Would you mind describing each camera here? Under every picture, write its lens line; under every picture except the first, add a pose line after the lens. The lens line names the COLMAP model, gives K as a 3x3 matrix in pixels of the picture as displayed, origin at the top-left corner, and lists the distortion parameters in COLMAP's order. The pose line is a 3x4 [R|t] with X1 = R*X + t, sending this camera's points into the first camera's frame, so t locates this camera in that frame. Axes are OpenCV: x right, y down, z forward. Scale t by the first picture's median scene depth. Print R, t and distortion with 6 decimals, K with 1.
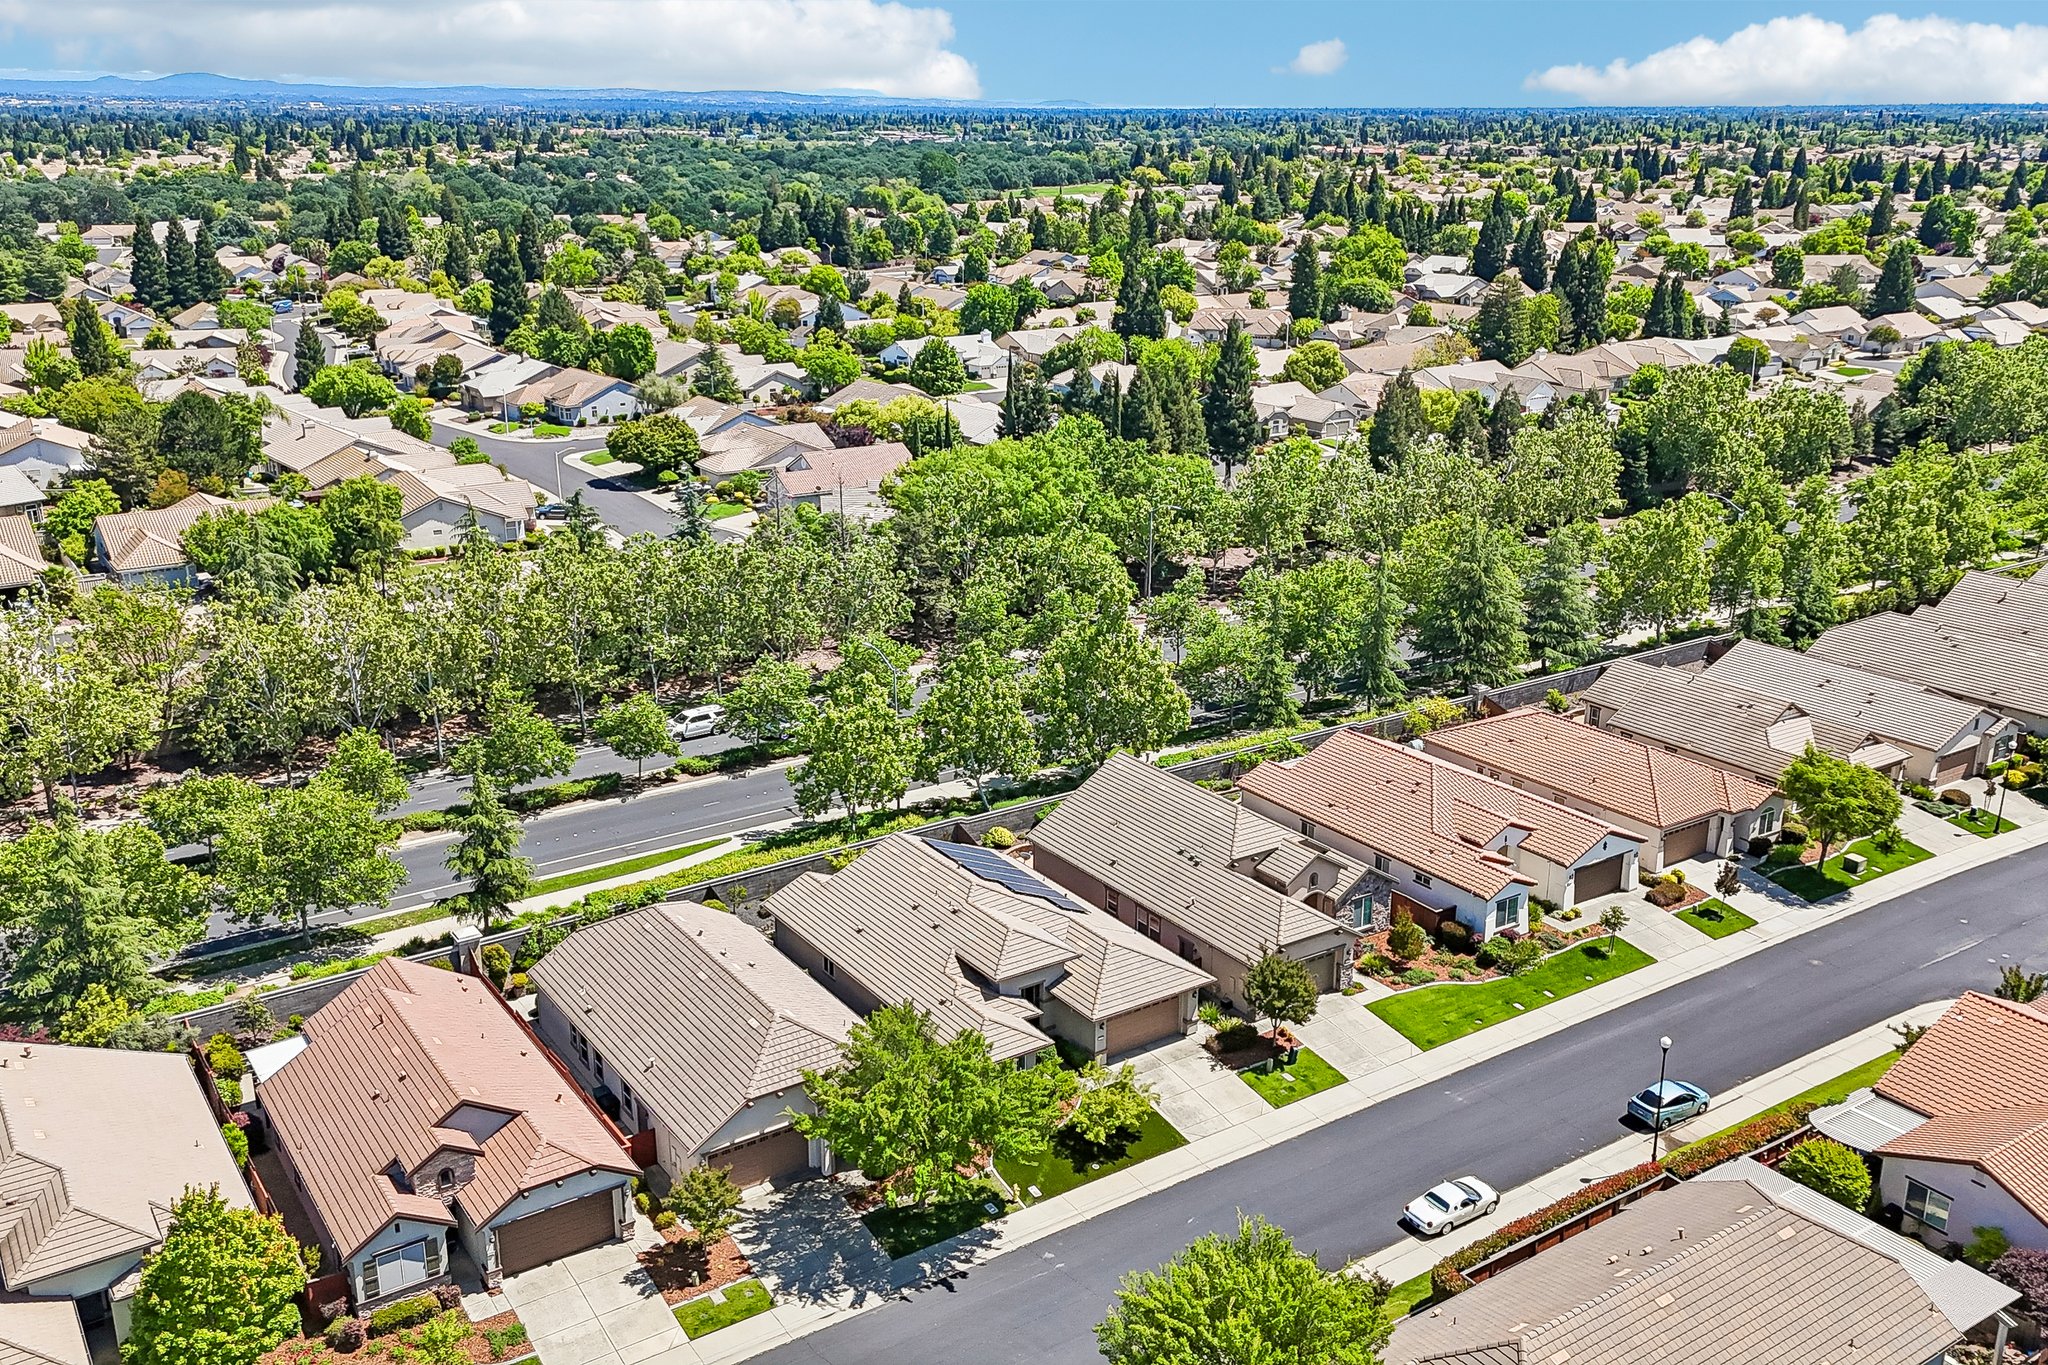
lens RADIAL K [[1774.3, 0, 1028.2], [0, 1774.3, 684.8], [0, 0, 1]] dist [0.114252, -0.154364]
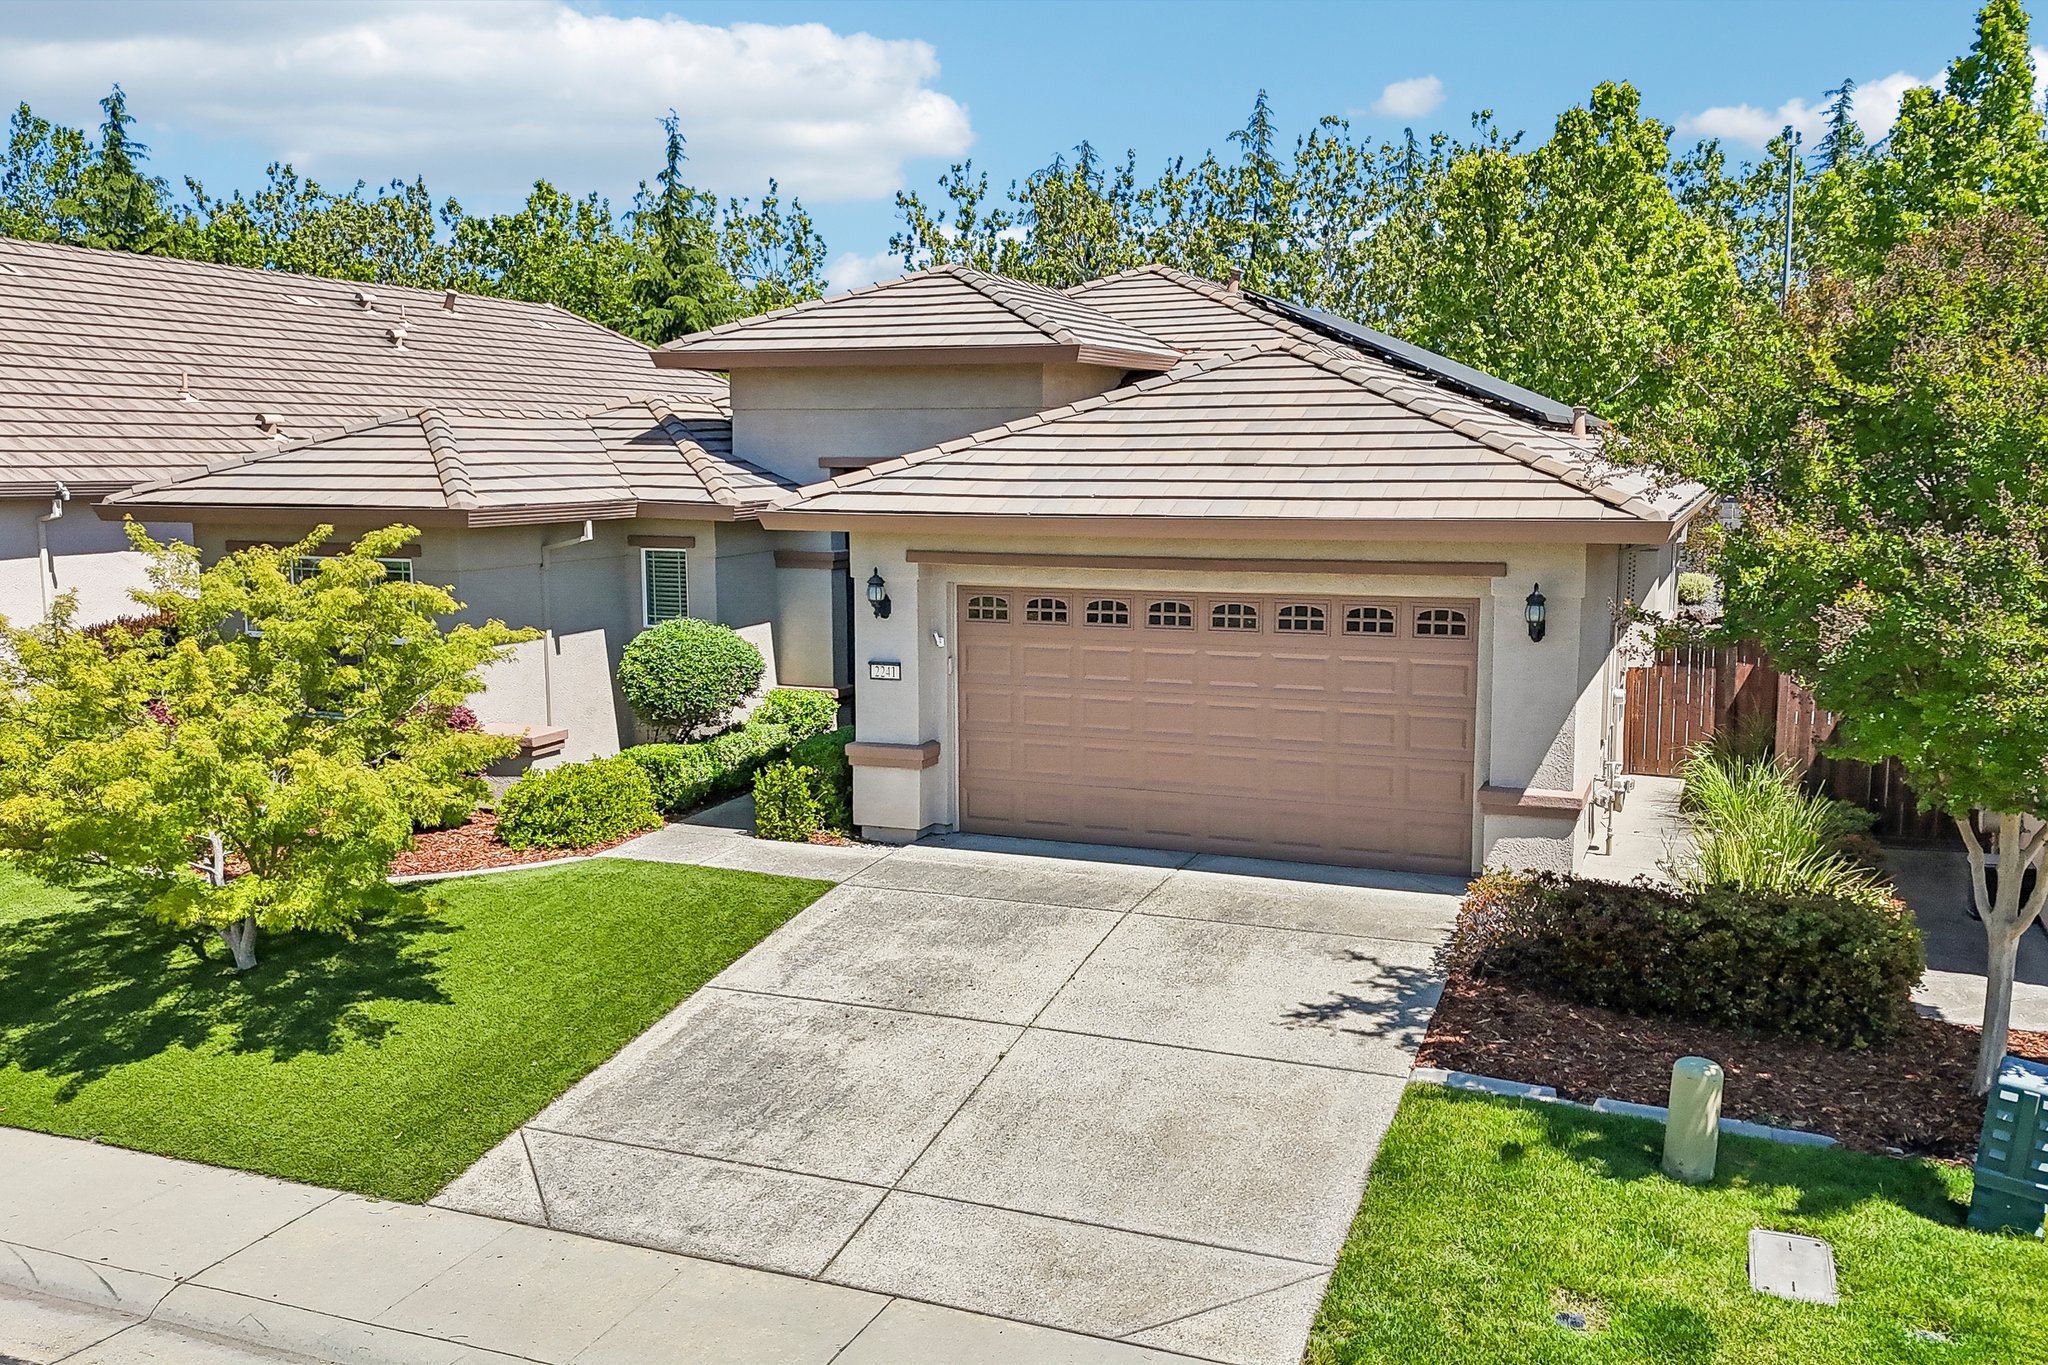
lens RADIAL K [[1783.0, 0, 1024.0], [0, 1783.0, 682.5], [0, 0, 1]] dist [0.081616, -0.093766]
pose [[0.553716, 0.104826, -0.826081, 0.183453], [-0.250304, 0.967118, -0.045054, 0.181858], [0.794195, 0.231718, 0.561748, 0.805431]]
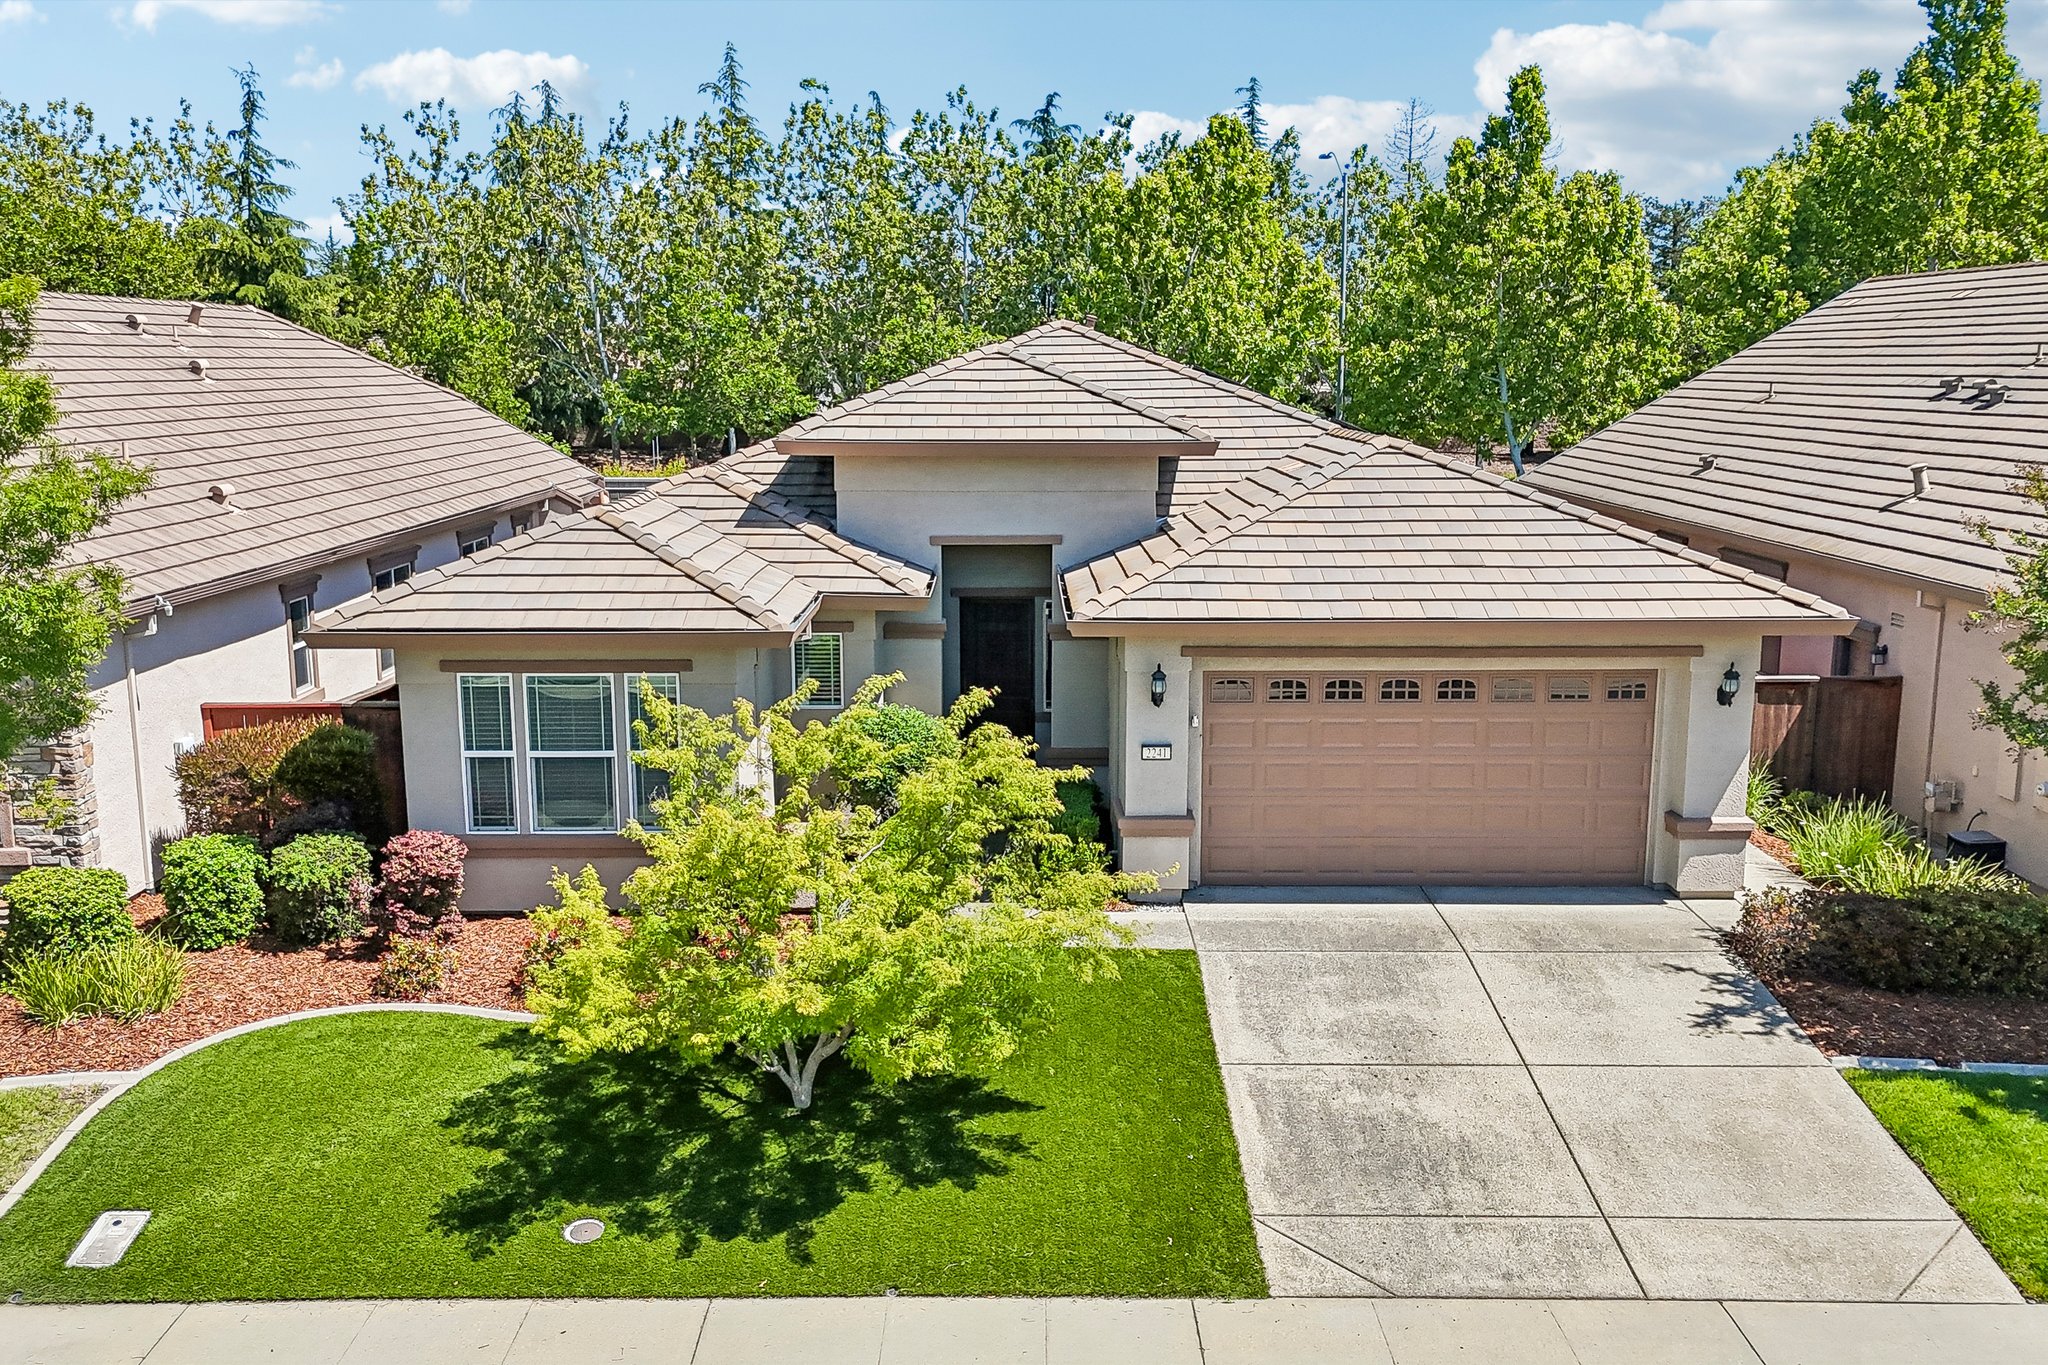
lens RADIAL K [[1783.0, 0, 1024.0], [0, 1783.0, 682.5], [0, 0, 1]] dist [0.081616, -0.093766]
pose [[0.829952, 0.096649, -0.549399, 0.128241], [-0.167676, 0.982554, -0.080451, 0.186839], [0.532039, 0.158891, 0.831678, 0.722564]]
